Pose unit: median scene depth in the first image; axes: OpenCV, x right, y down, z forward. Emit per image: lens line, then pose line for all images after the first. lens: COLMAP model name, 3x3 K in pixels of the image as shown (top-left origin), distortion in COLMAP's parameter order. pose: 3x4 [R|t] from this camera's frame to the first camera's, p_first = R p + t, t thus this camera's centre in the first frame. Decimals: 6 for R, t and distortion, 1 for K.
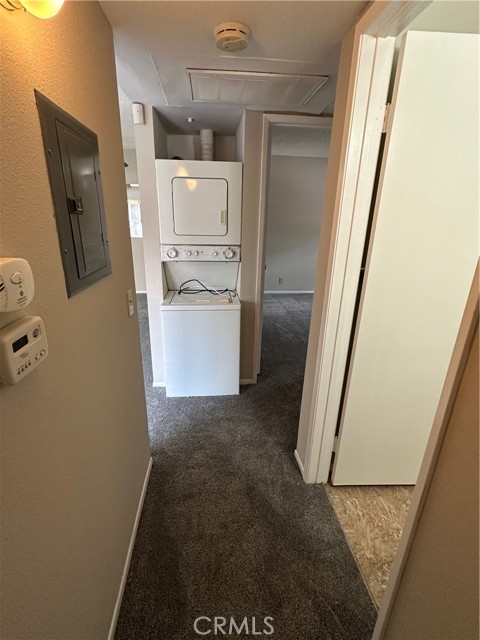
lens RADIAL K [[303.9, 0, 236.6], [0, 303.9, 318.6], [0, 0, 1]] dist [-0.002542, -0.000545]
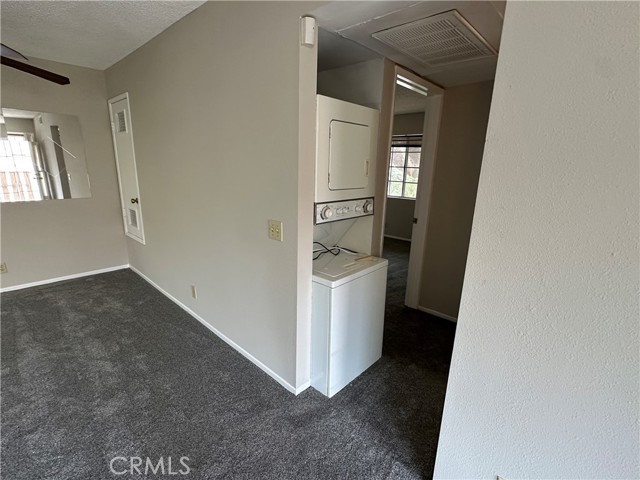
lens RADIAL K [[303.9, 0, 319.0], [0, 303.9, 240.5], [0, 0, 1]] dist [-0.002542, -0.000545]
pose [[0.748420, -0.162727, 0.642952, -0.722345], [0.202276, 0.979250, 0.012384, -0.155356], [-0.631626, 0.120786, 0.765807, 0.408363]]
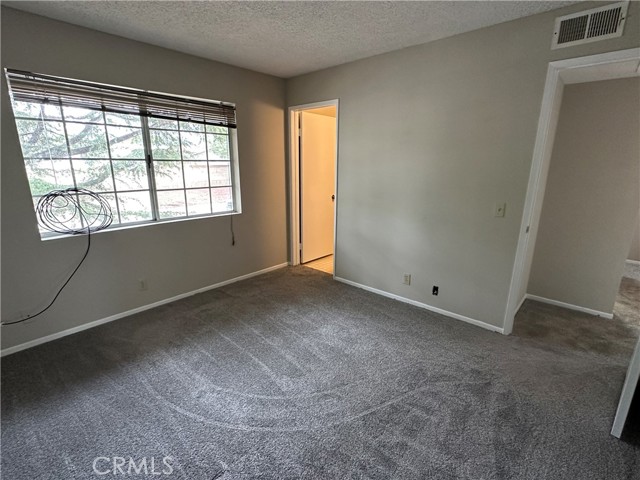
lens RADIAL K [[303.9, 0, 319.0], [0, 303.9, 240.5], [0, 0, 1]] dist [-0.002542, -0.000545]
pose [[-0.674995, -0.213785, 0.706171, 0.146862], [0.209342, 0.862277, 0.461144, -0.723183], [-0.707501, 0.459101, -0.537279, 2.161061]]
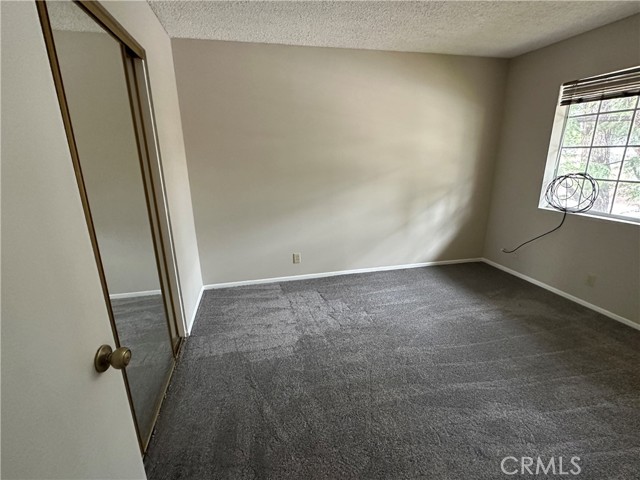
lens RADIAL K [[303.9, 0, 319.0], [0, 303.9, 240.5], [0, 0, 1]] dist [-0.002542, -0.000545]
pose [[0.990298, -0.076157, 0.116235, 0.306885], [0.081747, 0.995677, -0.044105, -0.323690], [-0.112373, 0.053179, 0.992242, 1.009578]]
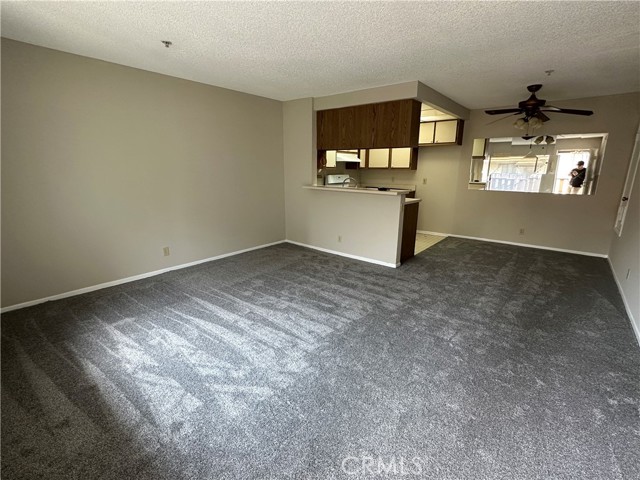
lens RADIAL K [[303.9, 0, 319.0], [0, 303.9, 240.5], [0, 0, 1]] dist [-0.002542, -0.000545]
pose [[0.711021, 0.148468, -0.687318, -0.435212], [-0.221015, 0.975104, -0.018004, 0.142742], [0.667534, 0.164709, 0.726133, -0.311967]]
